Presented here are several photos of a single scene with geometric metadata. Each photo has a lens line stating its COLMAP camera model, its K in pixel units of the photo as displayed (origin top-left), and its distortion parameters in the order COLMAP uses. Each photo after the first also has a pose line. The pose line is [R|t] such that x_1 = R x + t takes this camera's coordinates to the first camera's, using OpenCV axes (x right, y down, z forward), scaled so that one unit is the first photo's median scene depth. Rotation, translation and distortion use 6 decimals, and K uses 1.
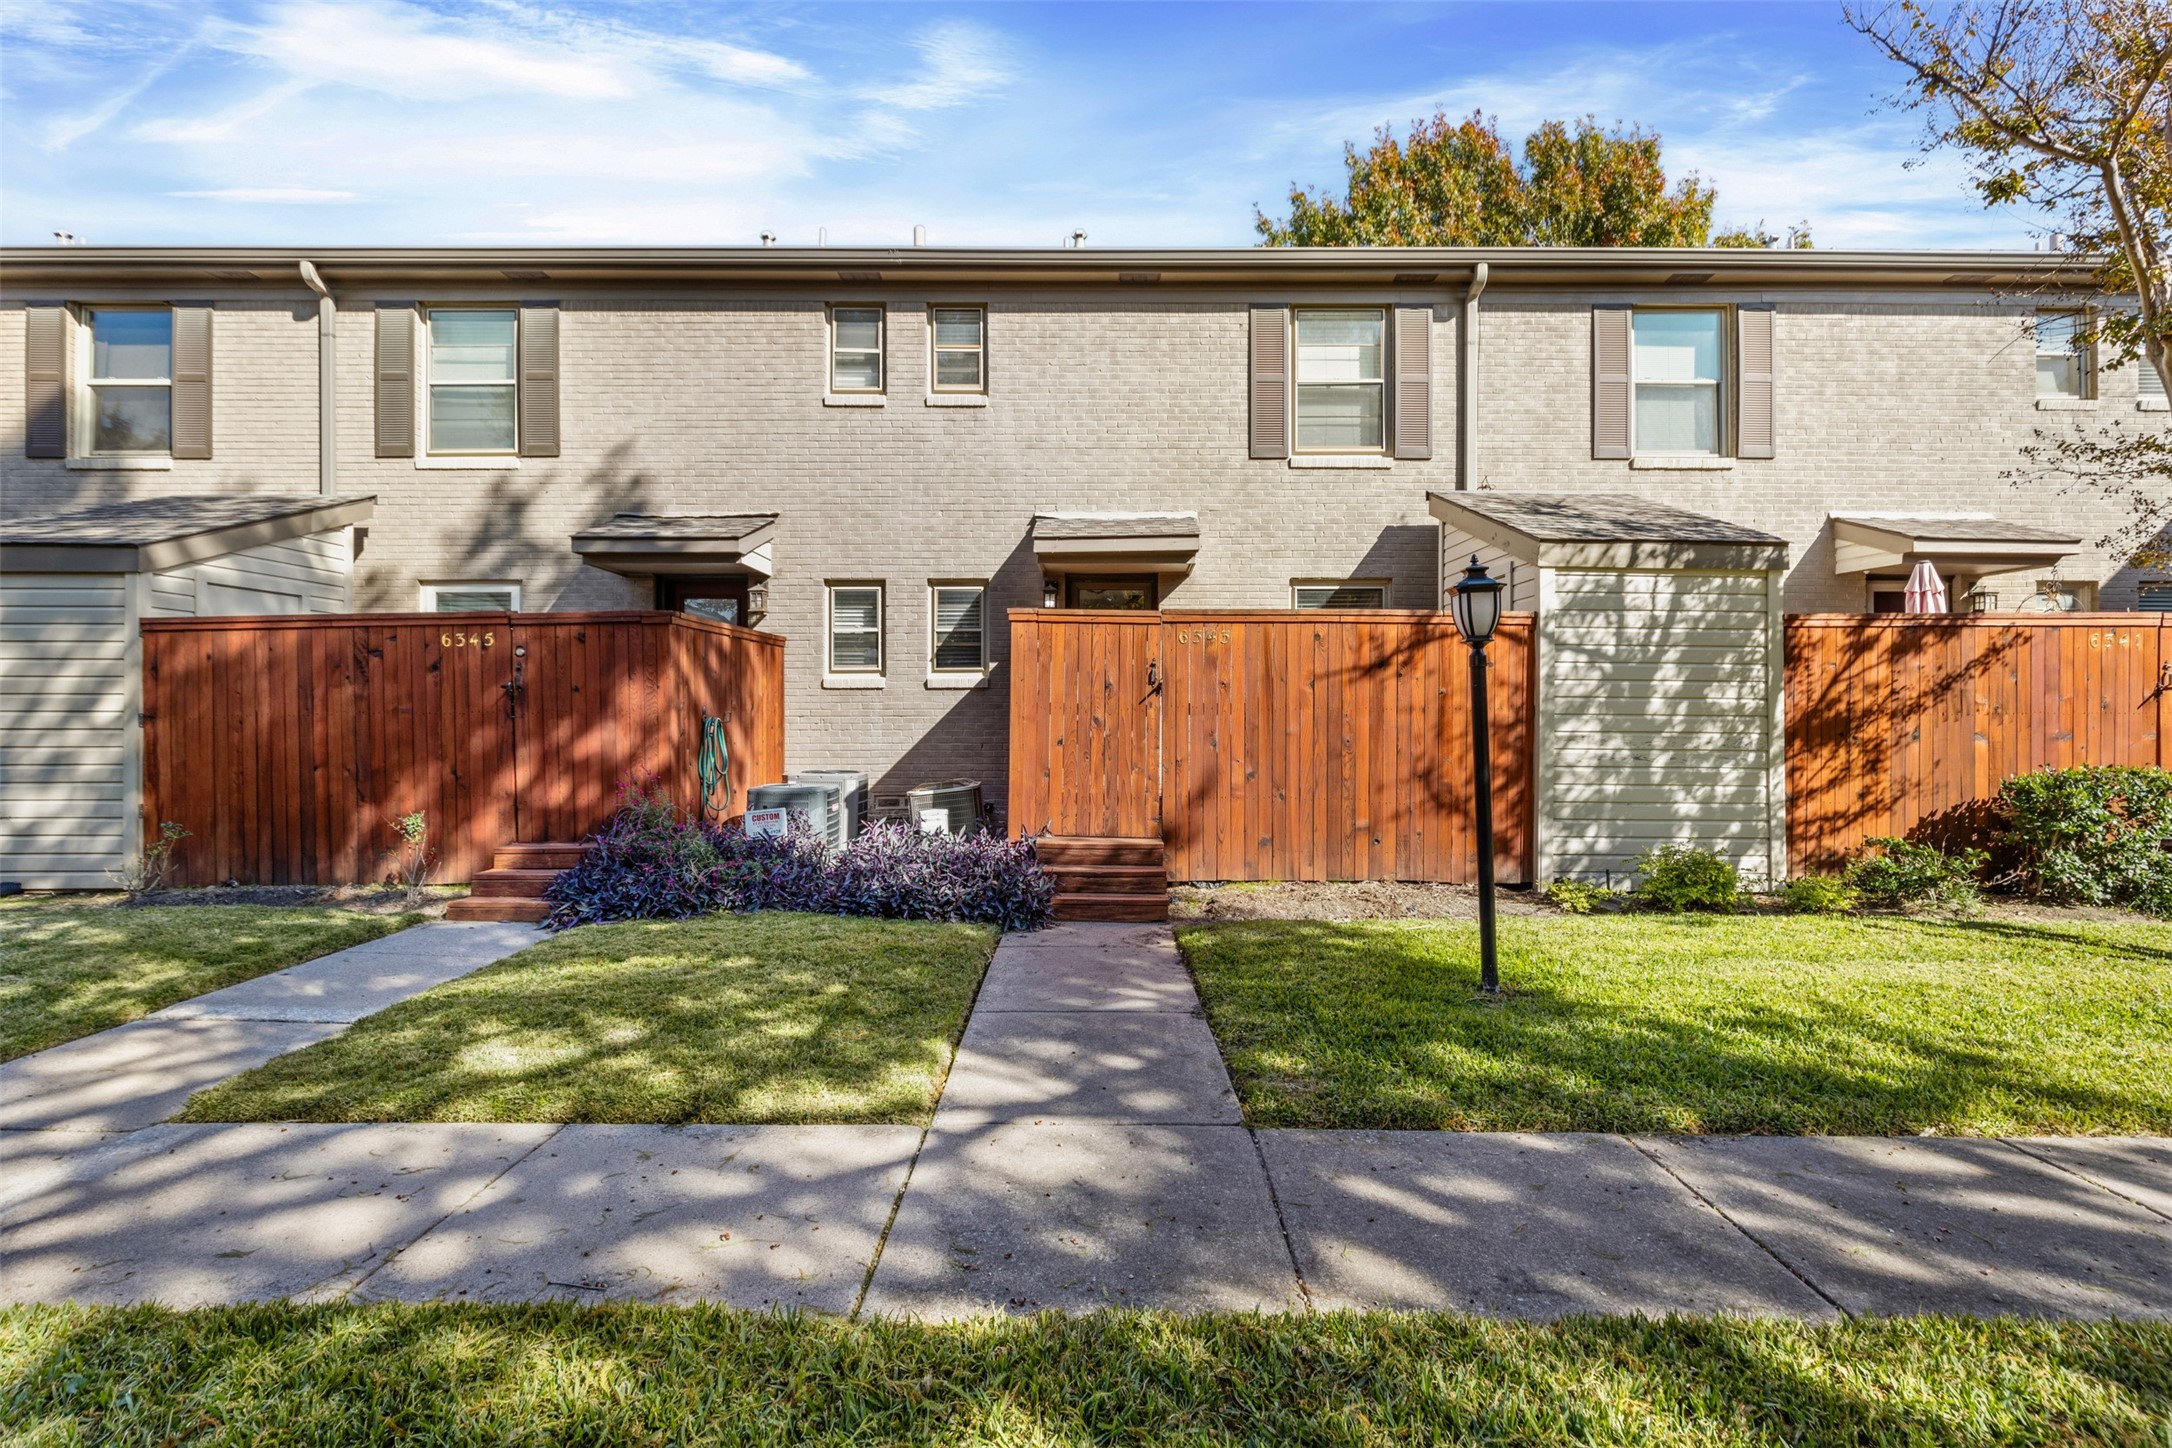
lens RADIAL K [[991.8, 0, 1091.0], [0, 991.8, 721.1], [0, 0, 1]] dist [0.011300, -0.001046]
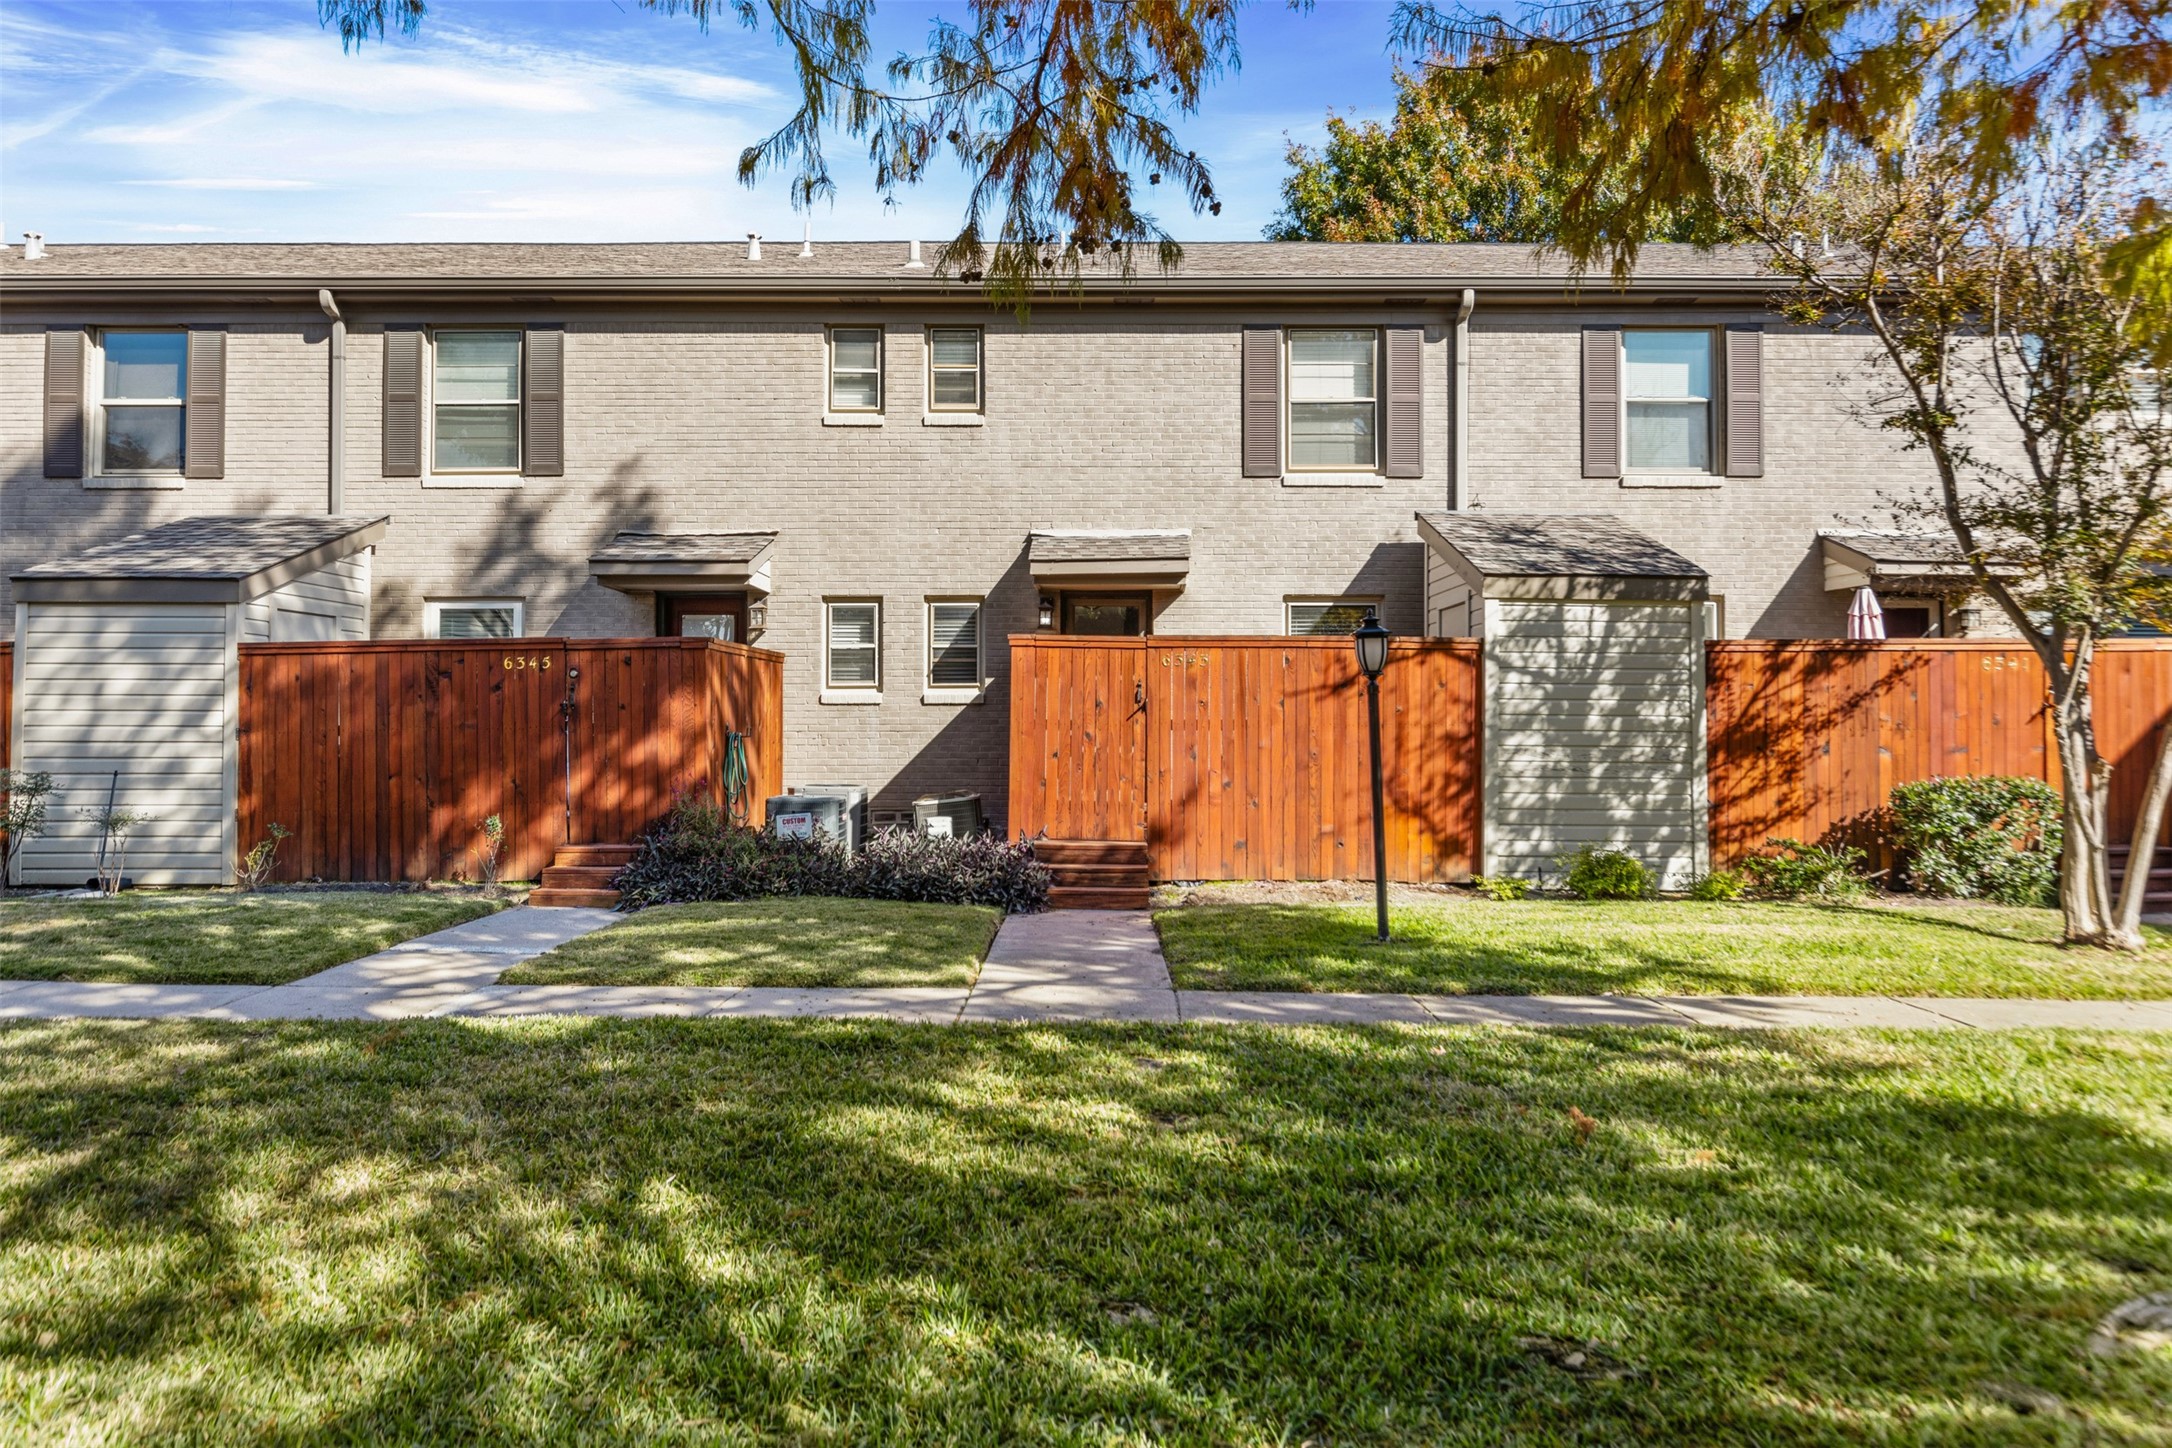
lens RADIAL K [[1432.1, 0, 1094.0], [0, 1432.1, 718.5], [0, 0, 1]] dist [-0.099628, 0.000250]
pose [[0.999996, 0.000261, -0.002878, 0.012280], [-0.000307, 0.999870, -0.016095, 0.005195], [0.002873, 0.016096, 0.999866, -0.450683]]
